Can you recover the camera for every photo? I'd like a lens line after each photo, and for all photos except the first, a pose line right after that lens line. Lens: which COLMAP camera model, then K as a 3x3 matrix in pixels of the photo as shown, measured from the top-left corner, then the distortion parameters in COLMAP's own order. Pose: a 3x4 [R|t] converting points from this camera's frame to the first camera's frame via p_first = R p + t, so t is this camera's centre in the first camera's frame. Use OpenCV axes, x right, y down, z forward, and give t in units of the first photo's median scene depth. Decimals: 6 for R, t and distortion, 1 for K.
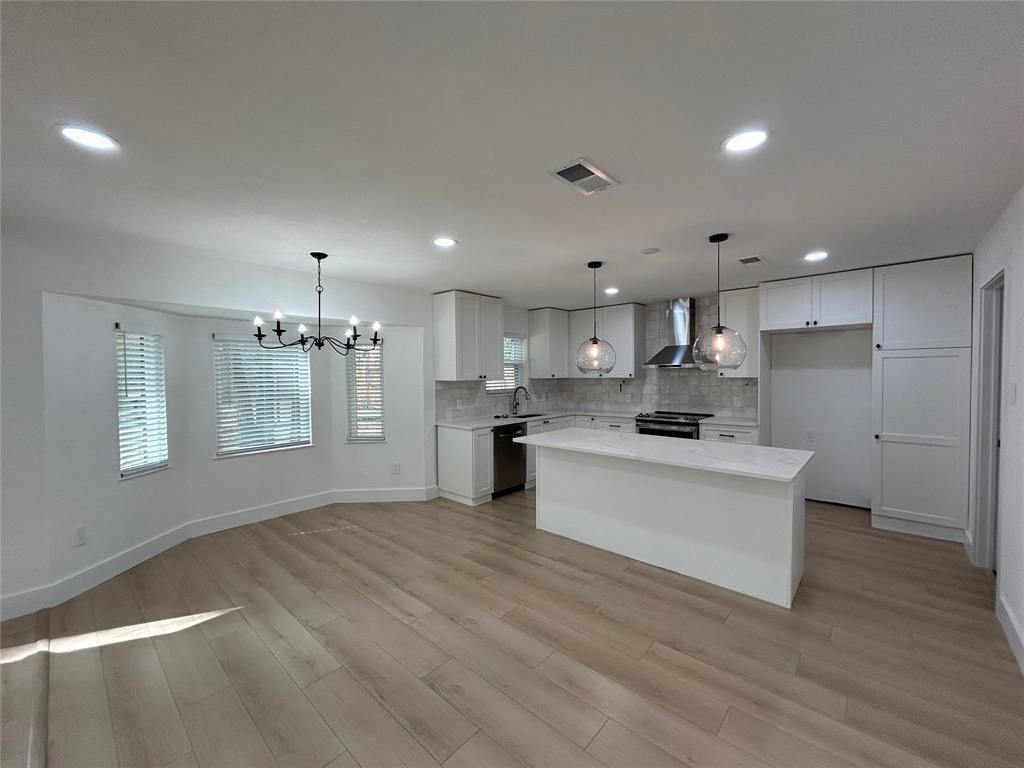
lens RADIAL K [[413.0, 0, 510.2], [0, 413.0, 382.1], [0, 0, 1]] dist [-0.001388, 0.000598]
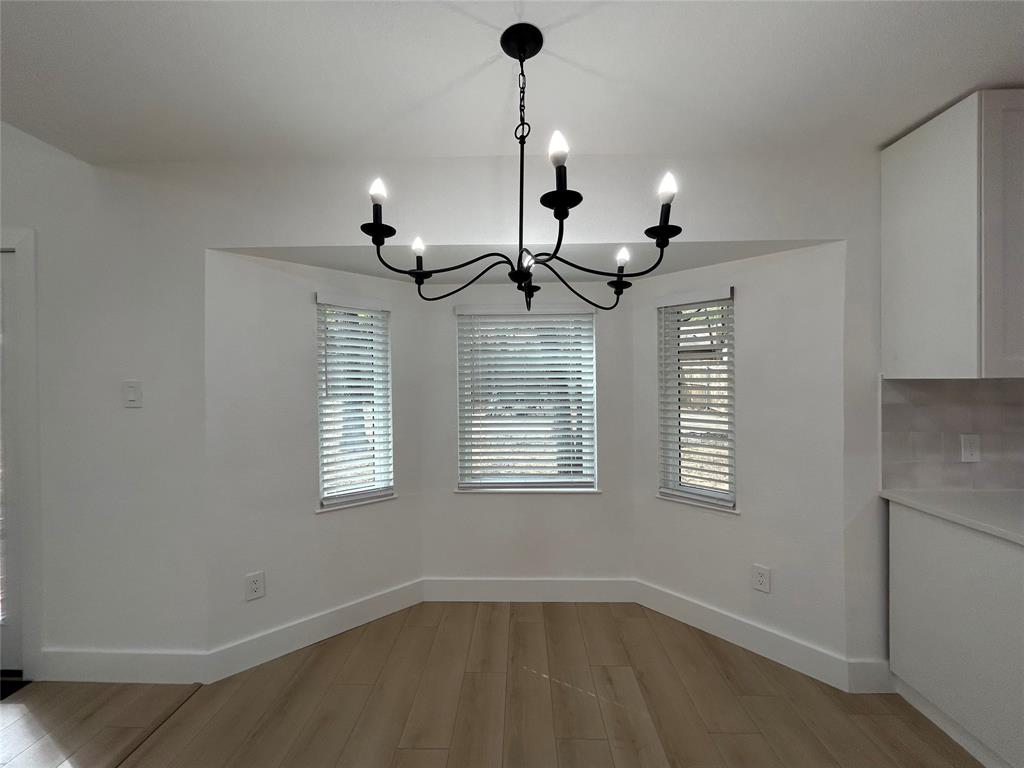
lens RADIAL K [[413.0, 0, 510.2], [0, 413.0, 382.1], [0, 0, 1]] dist [-0.001388, 0.000598]
pose [[0.653752, 0.008205, -0.756664, -0.119288], [-0.017276, 0.999842, -0.004085, 0.006091], [0.756511, 0.015742, 0.653791, 0.497835]]
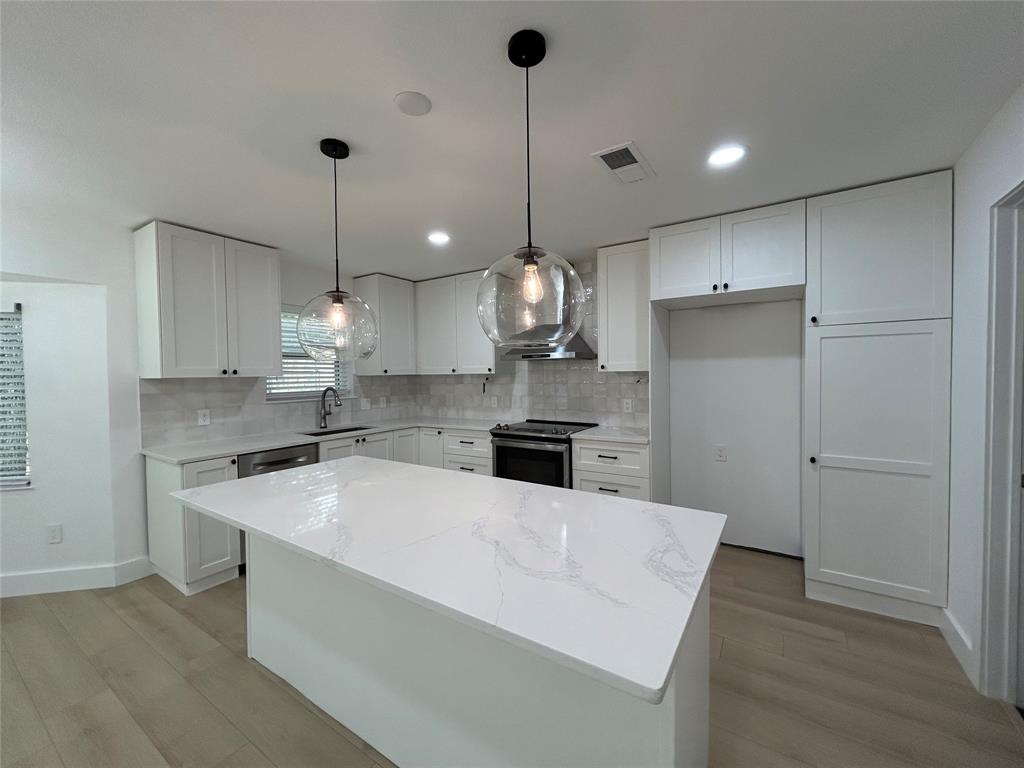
lens RADIAL K [[413.0, 0, 510.2], [0, 413.0, 382.1], [0, 0, 1]] dist [-0.001388, 0.000598]
pose [[0.987905, -0.007224, 0.154894, 0.247953], [0.007441, 0.999972, -0.000818, 0.005703], [-0.154884, 0.001960, 0.987931, 0.336769]]
